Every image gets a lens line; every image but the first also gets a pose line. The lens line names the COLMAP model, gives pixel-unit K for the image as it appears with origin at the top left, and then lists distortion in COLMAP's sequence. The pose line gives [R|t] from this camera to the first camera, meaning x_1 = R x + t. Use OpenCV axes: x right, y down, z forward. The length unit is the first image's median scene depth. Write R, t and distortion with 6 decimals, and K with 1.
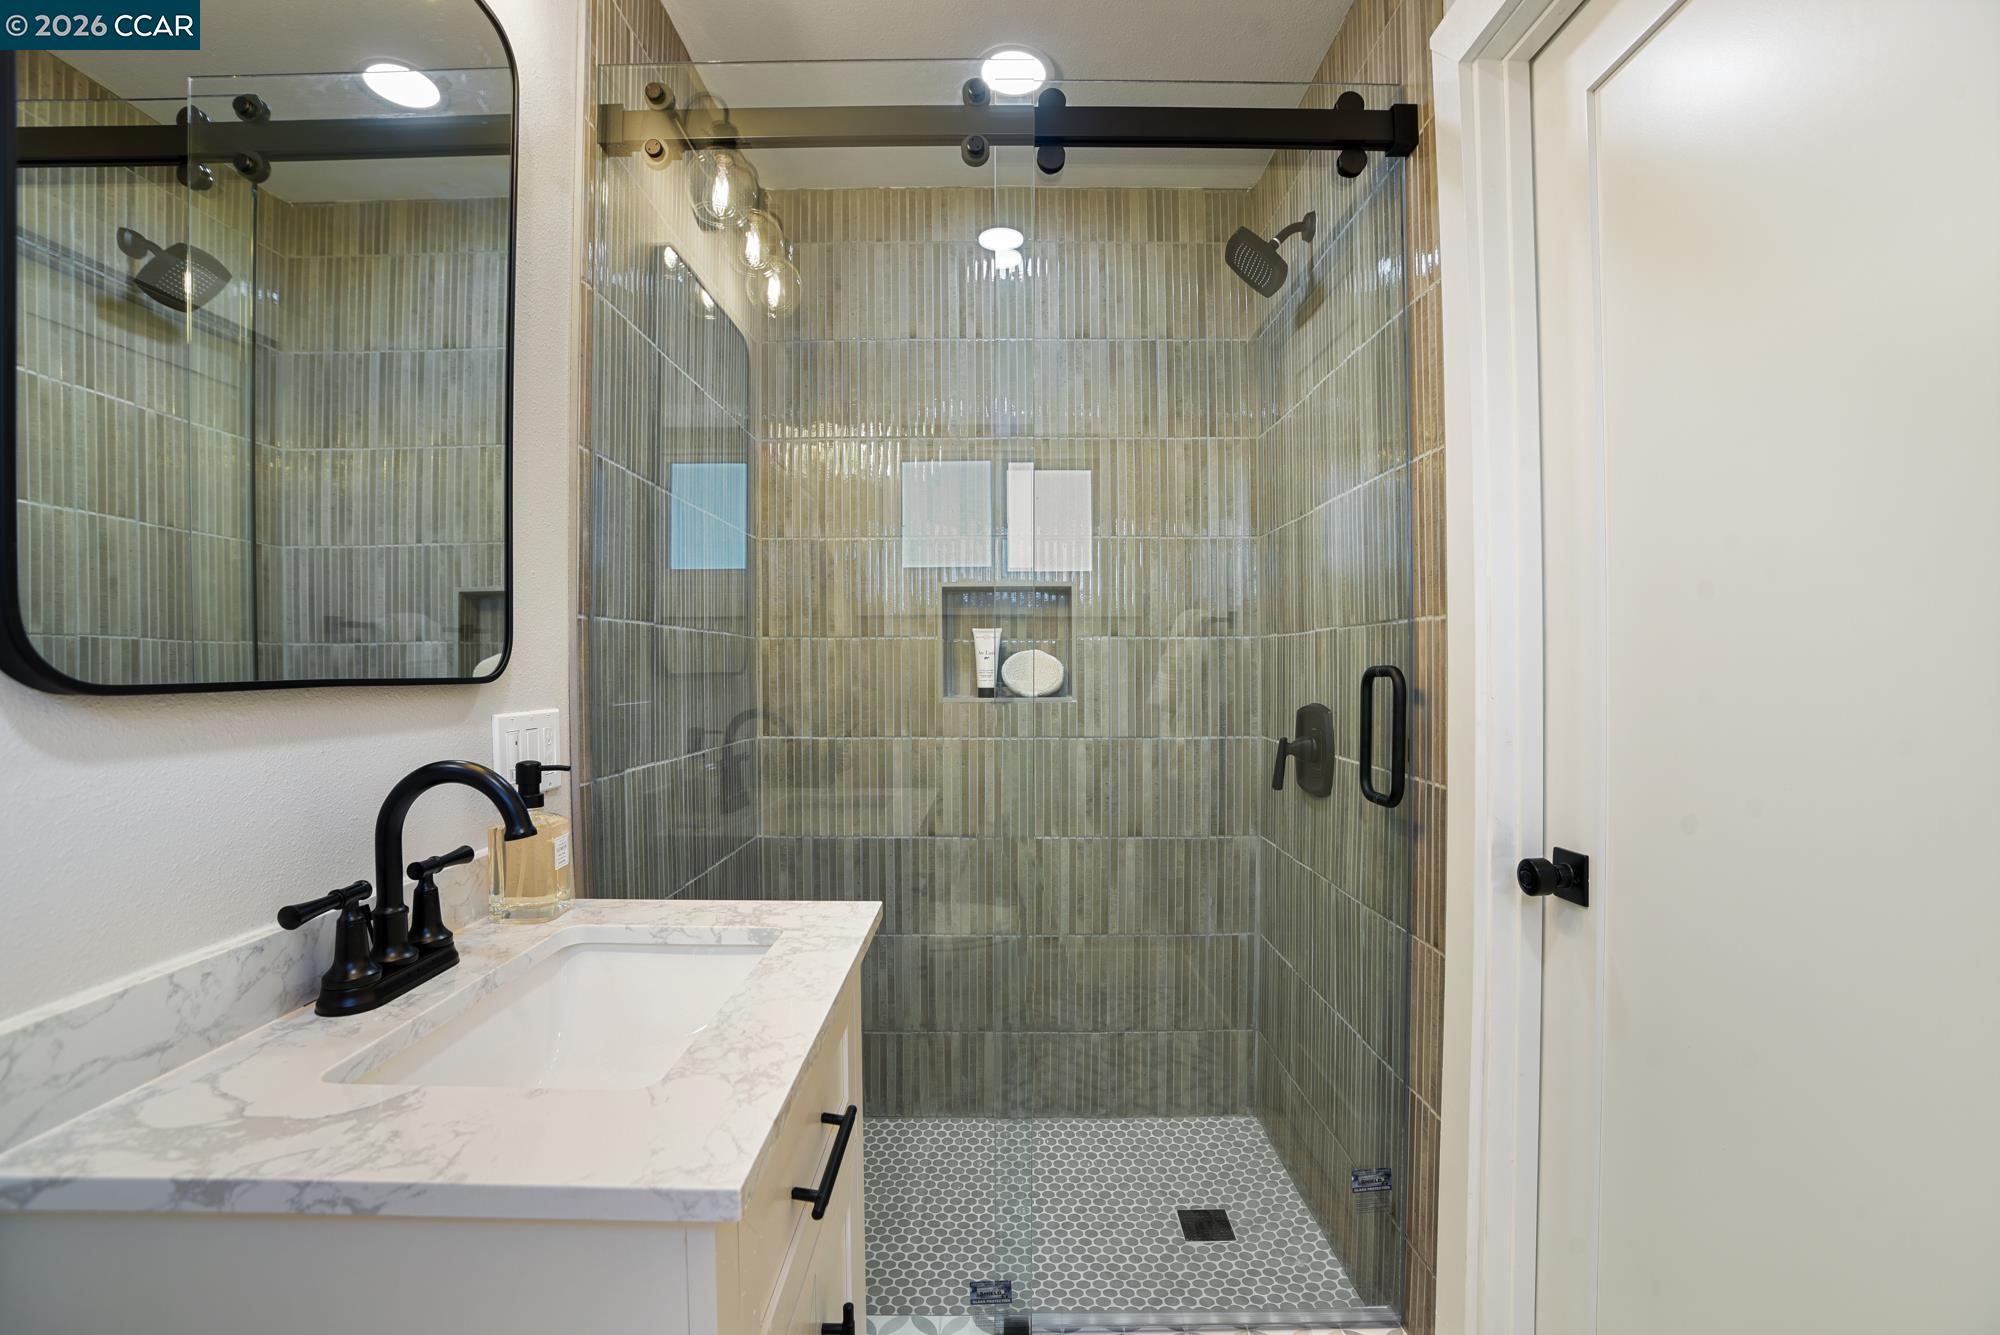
lens RADIAL K [[869.4, 0, 1001.9], [0, 869.4, 672.3], [0, 0, 1]] dist [-0.069016, 0.024798]
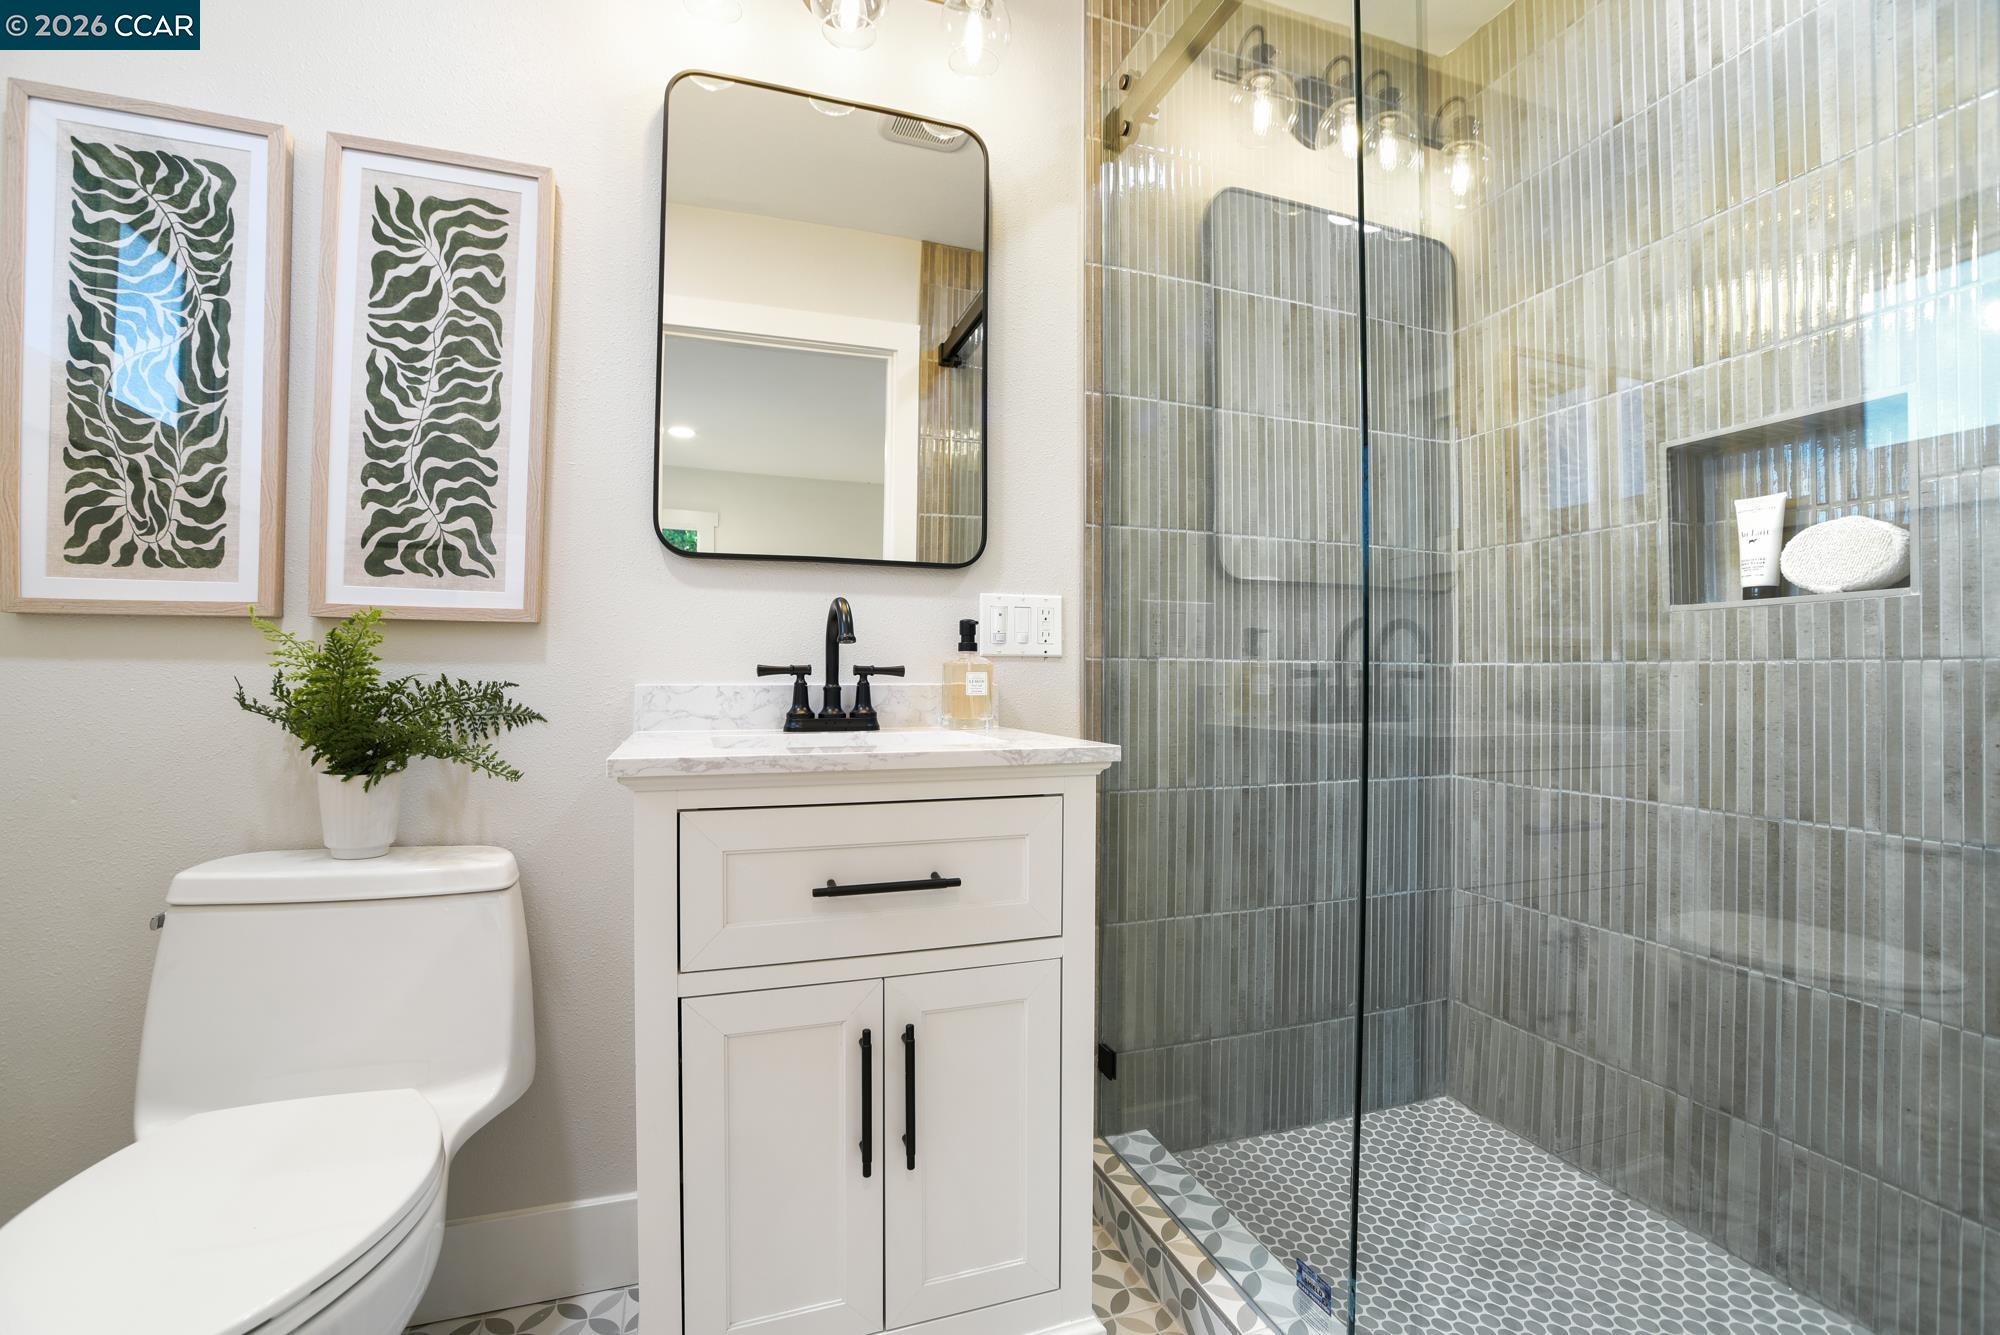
lens RADIAL K [[881.5, 0, 1003.2], [0, 881.5, 658.0], [0, 0, 1]] dist [-0.058314, 0.026069]
pose [[0.336737, -0.015012, -0.941479, 0.403276], [-0.011680, 0.999729, -0.020118, 0.092573], [0.941526, 0.017771, 0.336471, 0.262231]]
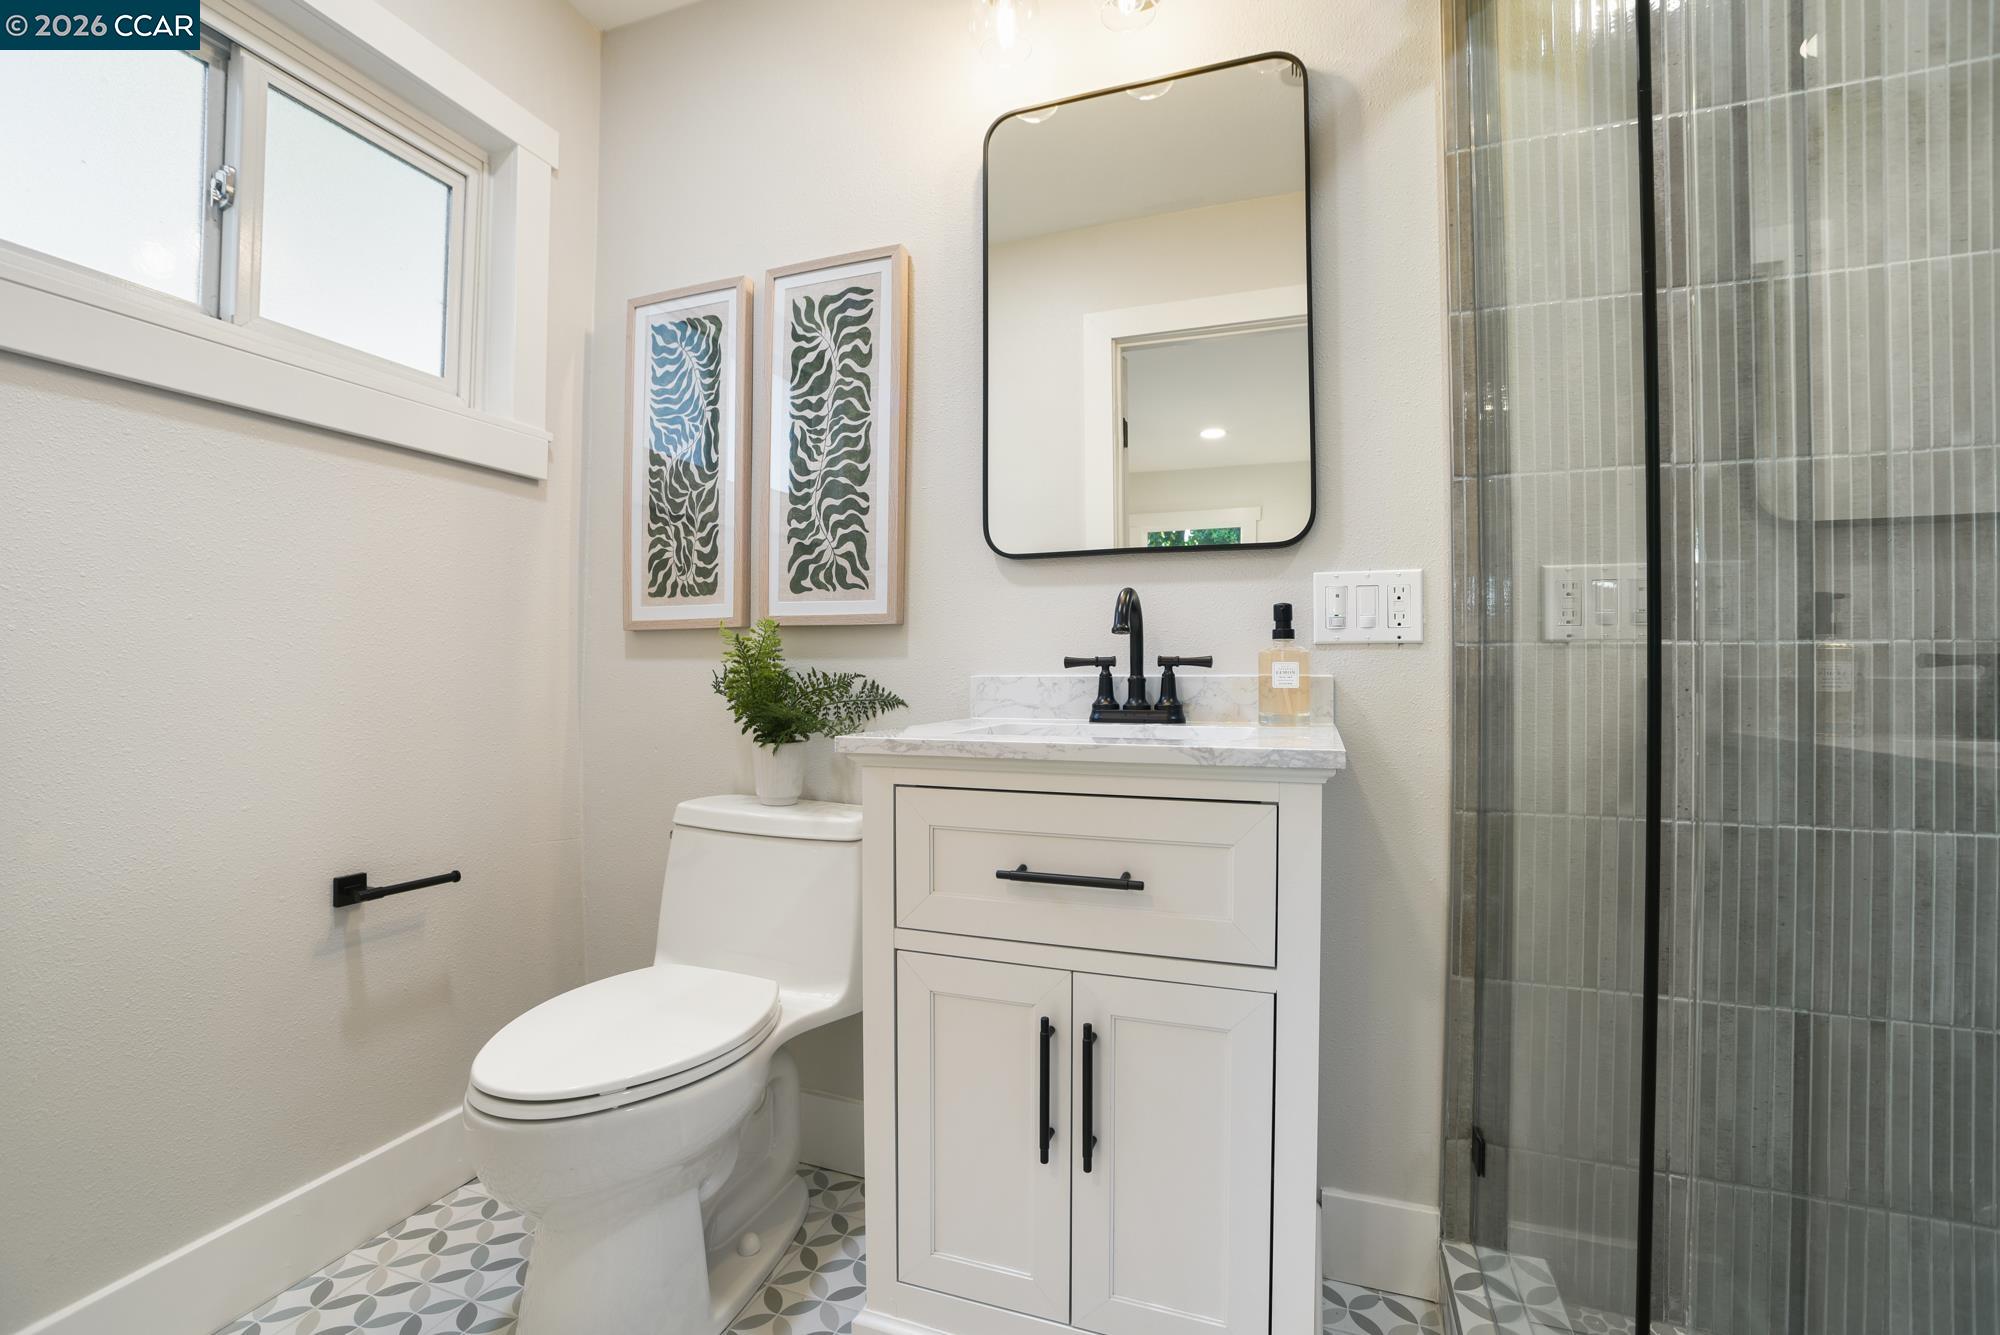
lens RADIAL K [[881.5, 0, 1003.2], [0, 881.5, 658.0], [0, 0, 1]] dist [-0.058314, 0.026069]
pose [[-0.339282, -0.009002, -0.940642, 0.387934], [-0.005464, 0.999956, -0.007599, 0.092943], [0.940669, 0.002561, -0.339317, 0.494584]]
